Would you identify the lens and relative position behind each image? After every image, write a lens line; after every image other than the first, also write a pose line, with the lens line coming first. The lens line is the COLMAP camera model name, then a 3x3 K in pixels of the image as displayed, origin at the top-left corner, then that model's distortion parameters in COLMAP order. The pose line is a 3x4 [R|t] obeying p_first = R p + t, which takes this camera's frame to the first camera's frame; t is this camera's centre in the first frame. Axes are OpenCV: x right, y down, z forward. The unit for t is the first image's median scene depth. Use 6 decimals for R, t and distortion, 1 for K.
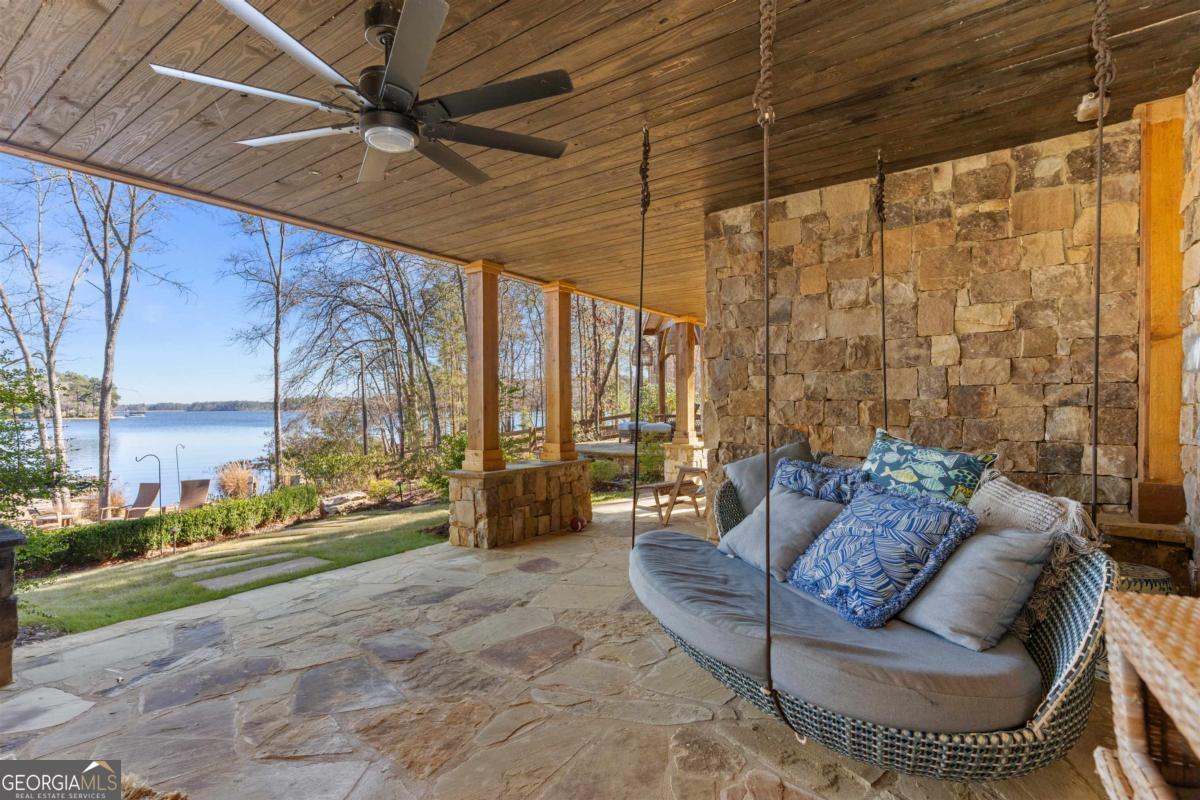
lens RADIAL K [[582.5, 0, 600.0], [0, 582.5, 400.0], [0, 0, 1]] dist [-0.002286, -0.000406]
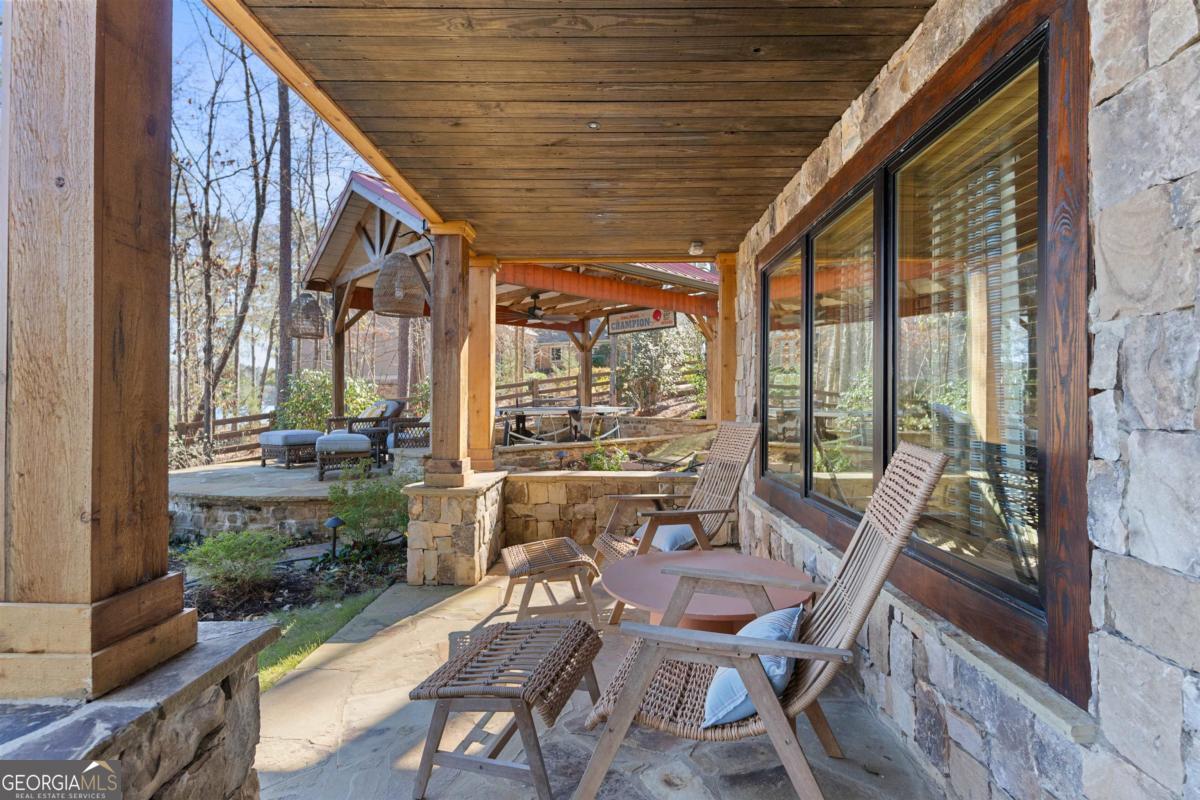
lens RADIAL K [[582.5, 0, 600.0], [0, 582.5, 400.0], [0, 0, 1]] dist [-0.002286, -0.000406]
pose [[0.825021, 0.009804, 0.565017, -0.013292], [-0.014013, 0.999897, 0.003111, 0.000762], [-0.564928, -0.010484, 0.825073, 0.257311]]
